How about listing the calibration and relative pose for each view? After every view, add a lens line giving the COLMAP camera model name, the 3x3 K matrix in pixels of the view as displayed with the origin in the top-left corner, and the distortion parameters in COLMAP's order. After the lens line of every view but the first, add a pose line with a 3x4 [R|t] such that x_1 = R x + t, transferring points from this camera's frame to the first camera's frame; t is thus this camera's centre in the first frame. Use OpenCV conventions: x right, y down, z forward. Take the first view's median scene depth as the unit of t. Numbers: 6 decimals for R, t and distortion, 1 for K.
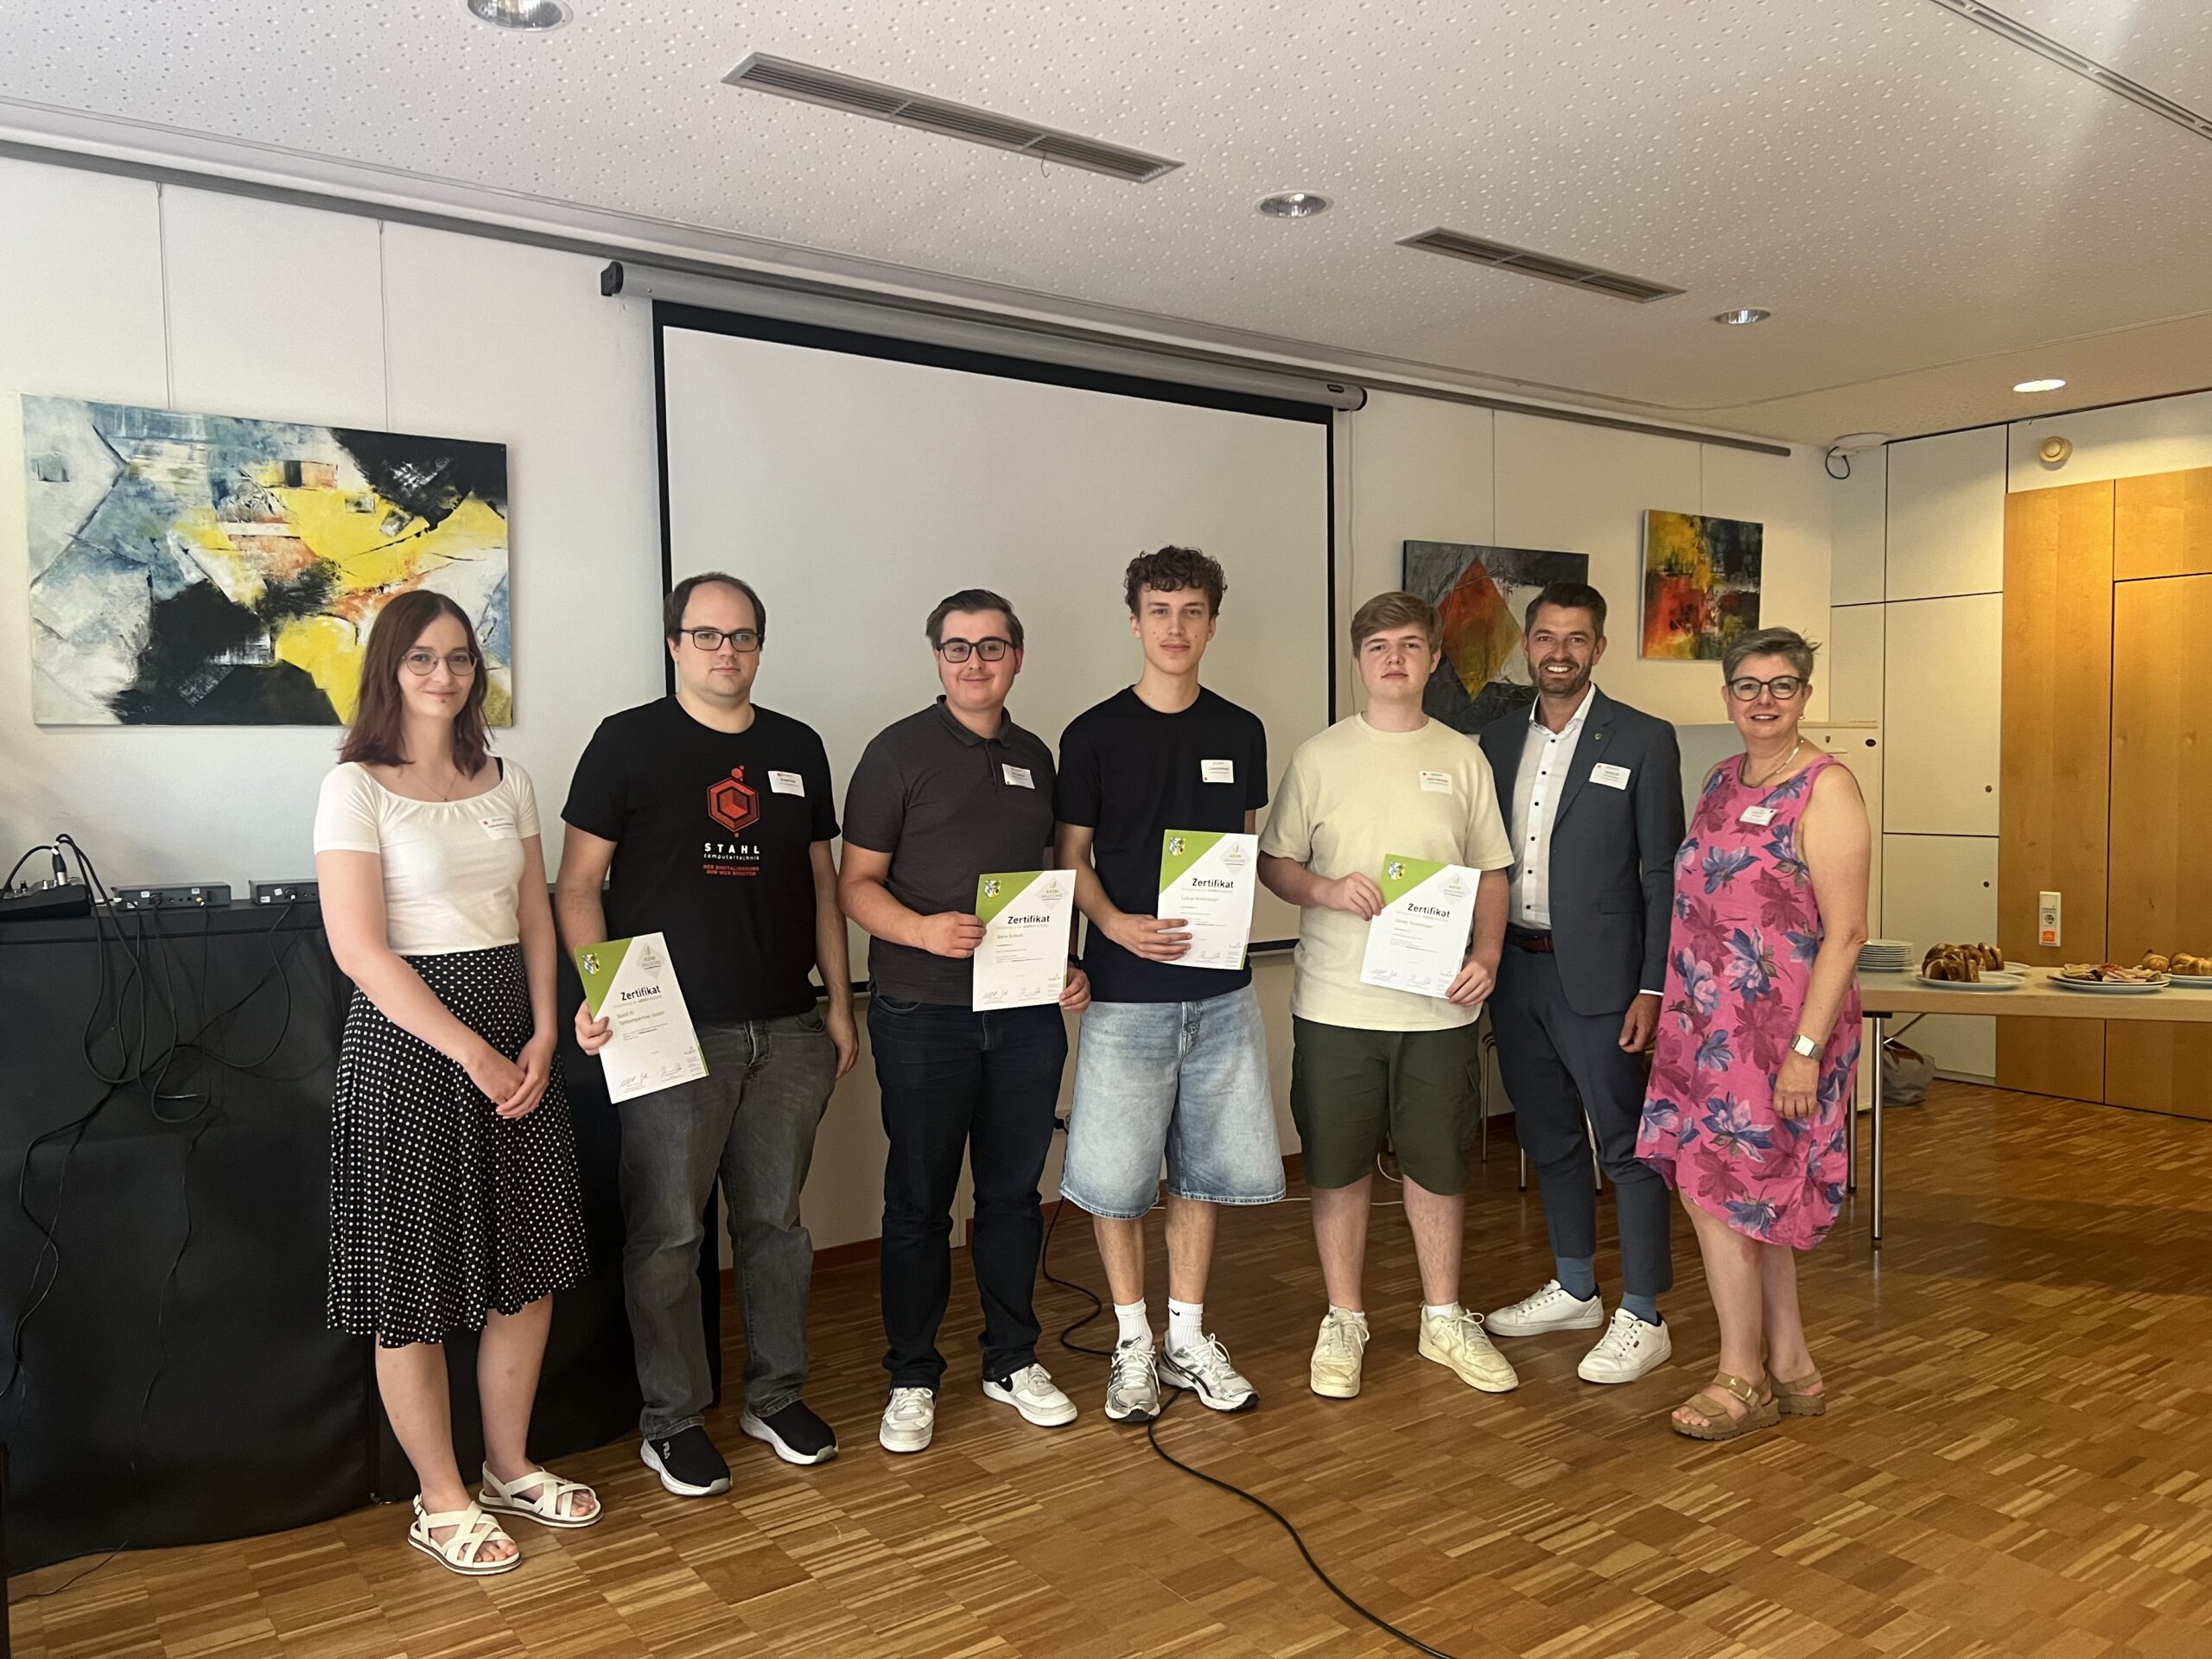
lens RADIAL K [[1652.0, 0, 1112.6], [0, 1652.0, 843.9], [0, 0, 1]] dist [0.048782, -0.051430]
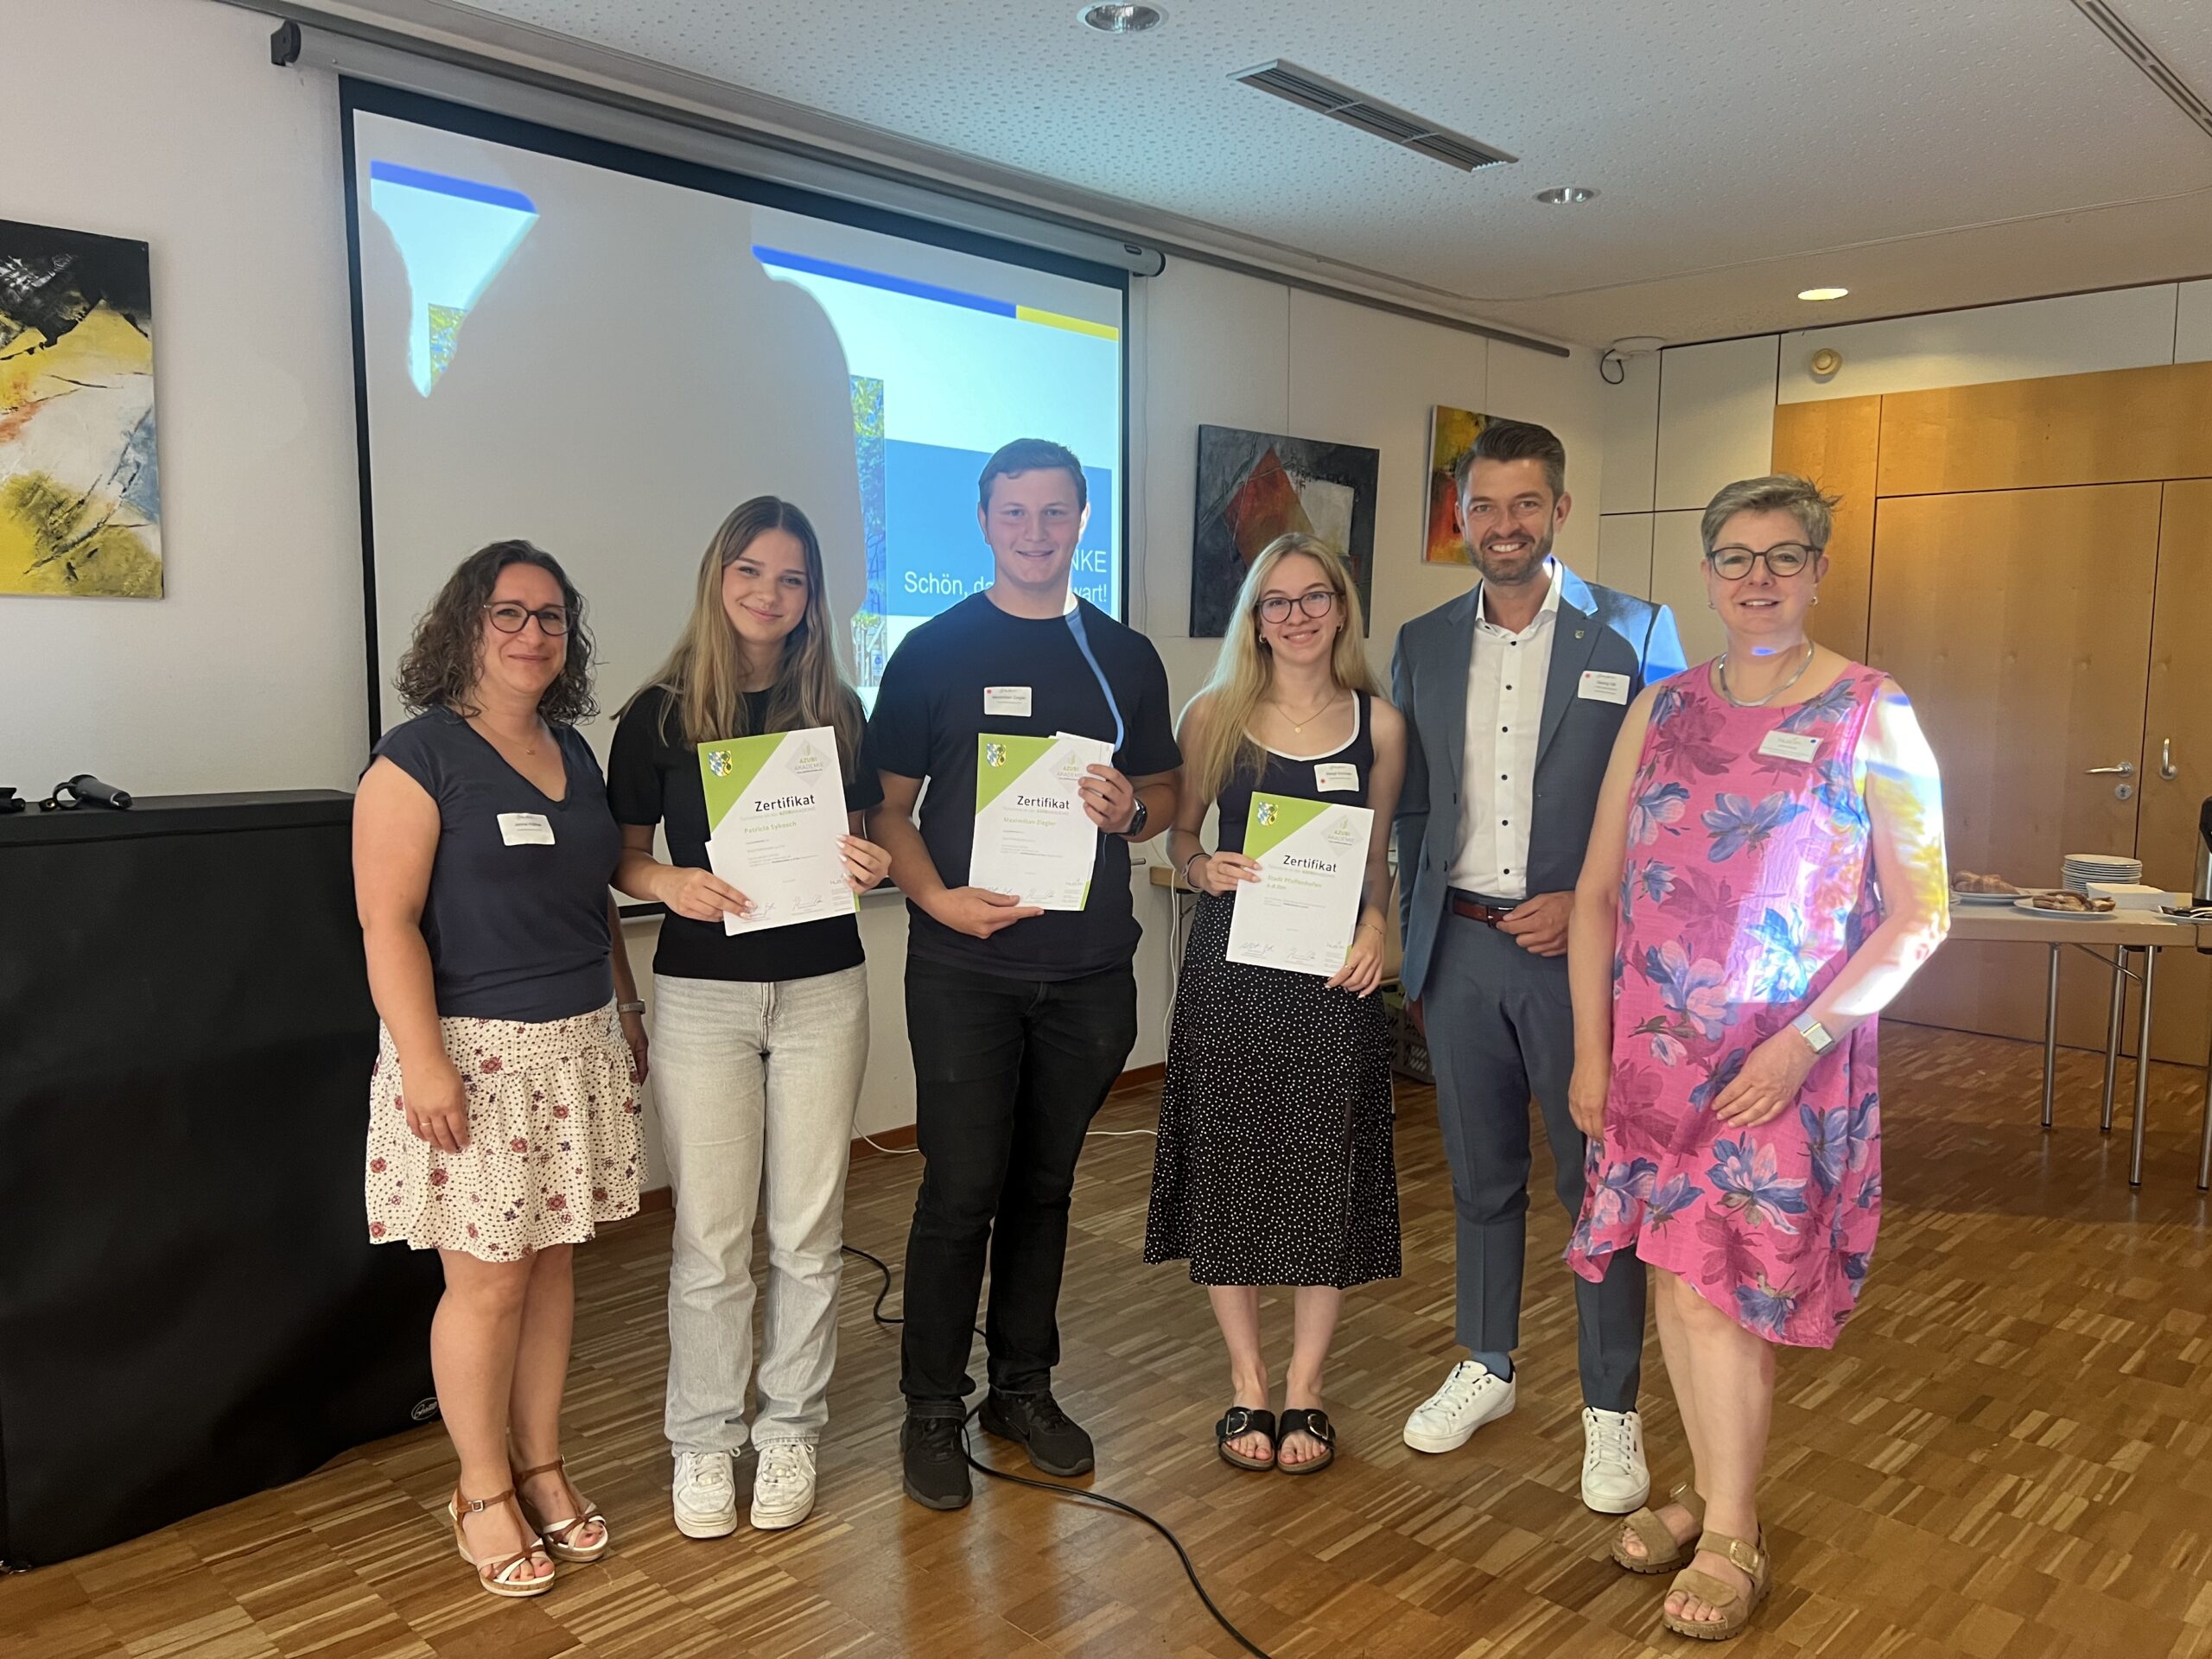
lens RADIAL K [[1652.0, 0, 1093.7], [0, 1652.0, 839.8], [0, 0, 1]] dist [0.048782, -0.051430]
pose [[0.986651, 0.001841, 0.162837, -0.048747], [-0.011137, 0.998358, 0.056194, -0.004468], [-0.162466, -0.057257, 0.985051, 0.125159]]
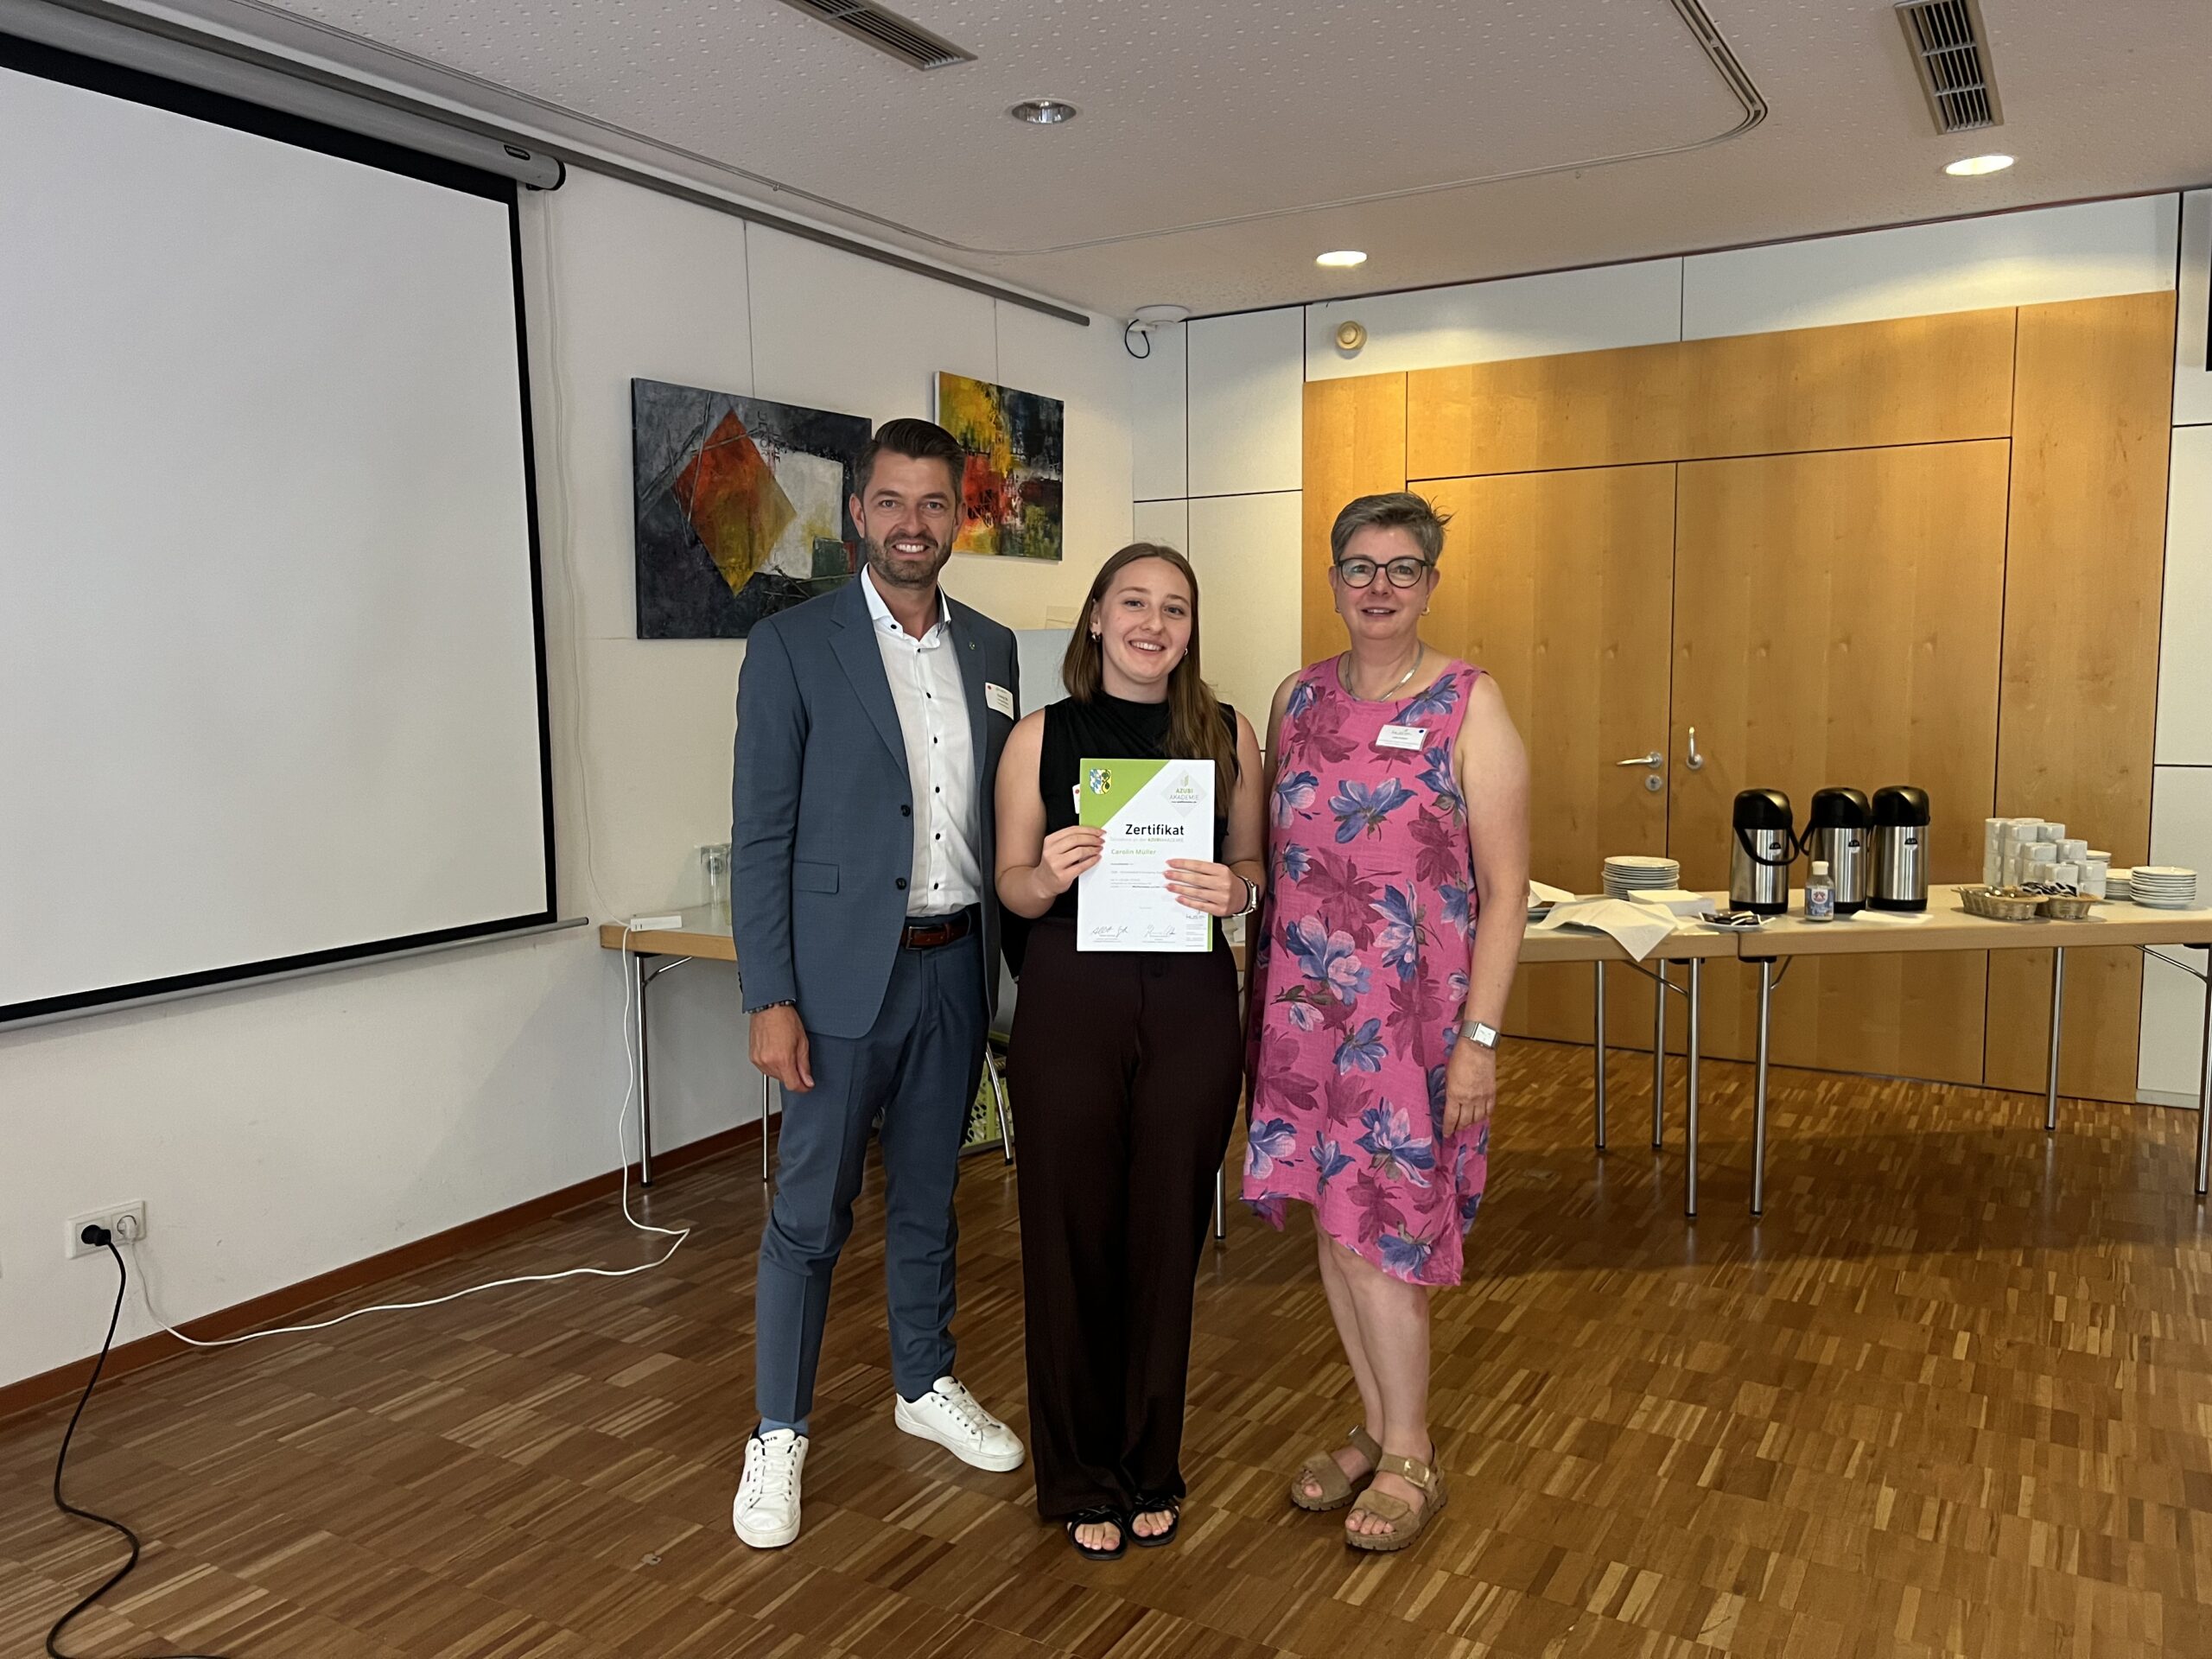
lens RADIAL K [[1652.0, 0, 1112.2], [0, 1652.0, 844.2], [0, 0, 1]] dist [0.048782, -0.051430]
pose [[0.917019, -0.045479, 0.396243, 0.101674], [0.023492, 0.997912, 0.060168, -0.019157], [-0.398152, -0.045867, 0.916172, 0.318316]]
